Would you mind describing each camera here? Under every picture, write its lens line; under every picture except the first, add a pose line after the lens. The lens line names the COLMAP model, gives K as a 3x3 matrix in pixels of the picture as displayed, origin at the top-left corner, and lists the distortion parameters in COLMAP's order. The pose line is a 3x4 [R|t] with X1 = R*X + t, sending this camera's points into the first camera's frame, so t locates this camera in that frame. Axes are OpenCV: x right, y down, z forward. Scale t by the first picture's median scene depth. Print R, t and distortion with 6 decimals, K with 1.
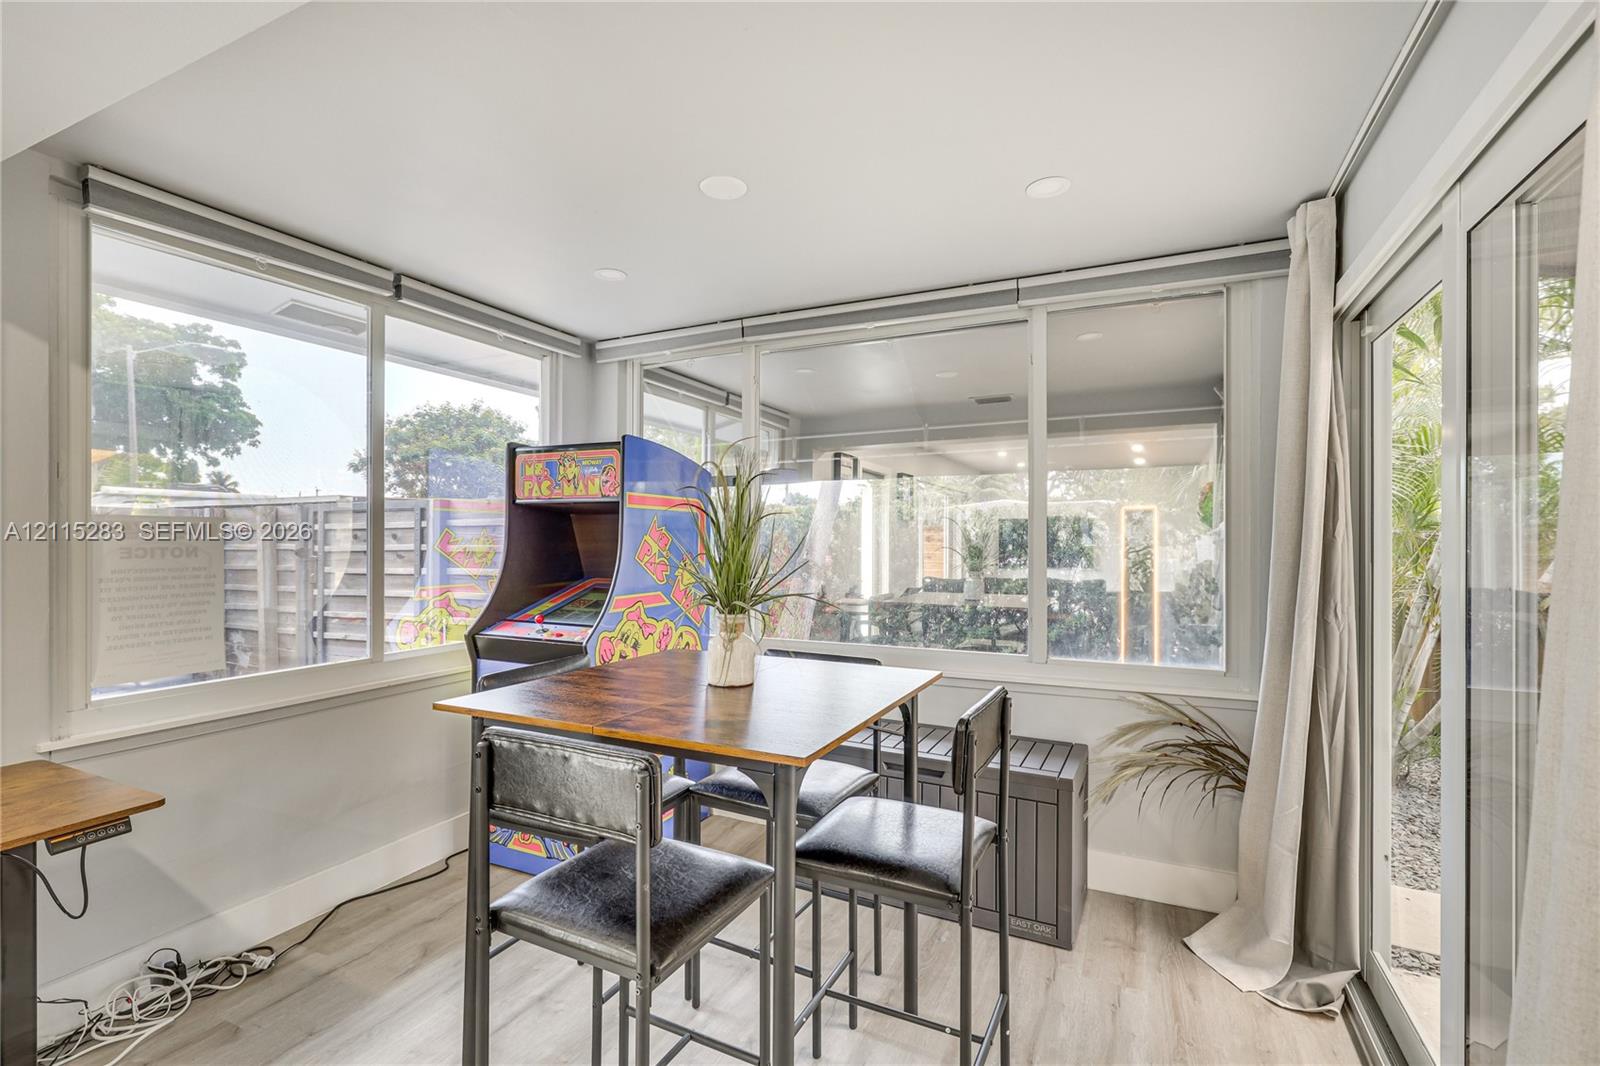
lens RADIAL K [[719.0, 0, 801.7], [0, 719.0, 535.4], [0, 0, 1]] dist [-0.002034, -0.000690]
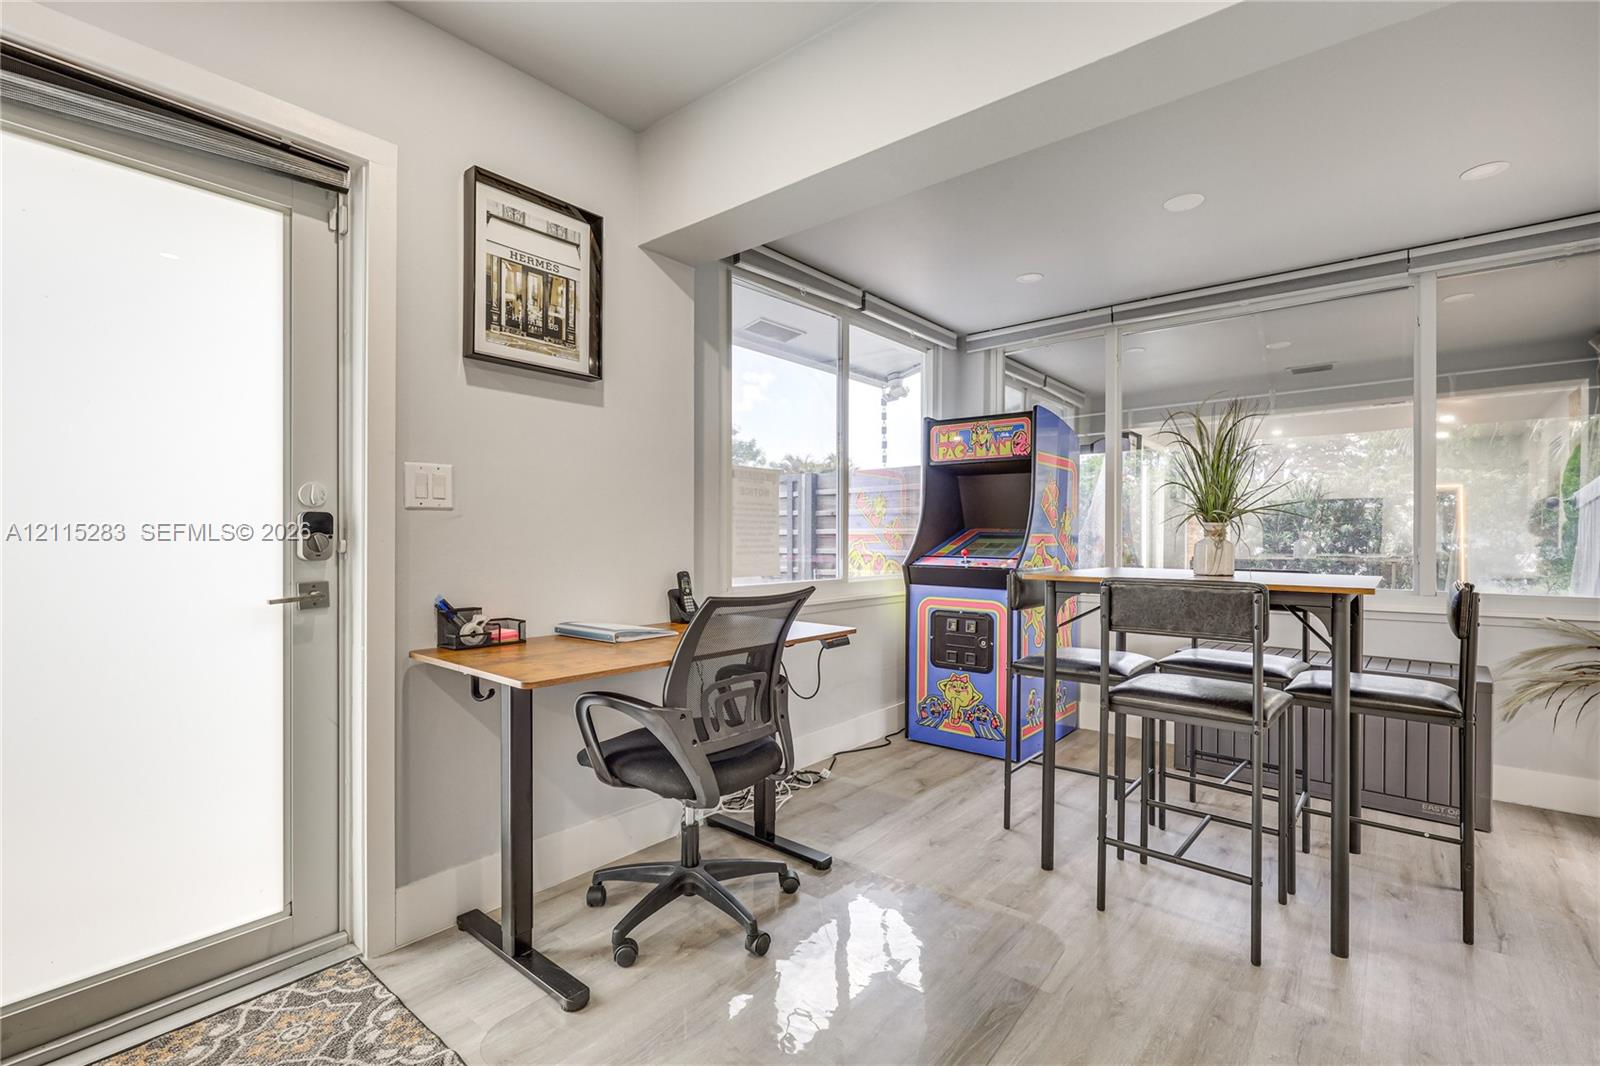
lens RADIAL K [[719.0, 0, 796.0], [0, 719.0, 535.2], [0, 0, 1]] dist [-0.002034, -0.000690]
pose [[0.967450, 0.001257, -0.253059, -0.328571], [-0.000586, 0.999996, 0.002730, 0.081609], [0.253061, -0.002493, 0.967447, -0.310733]]
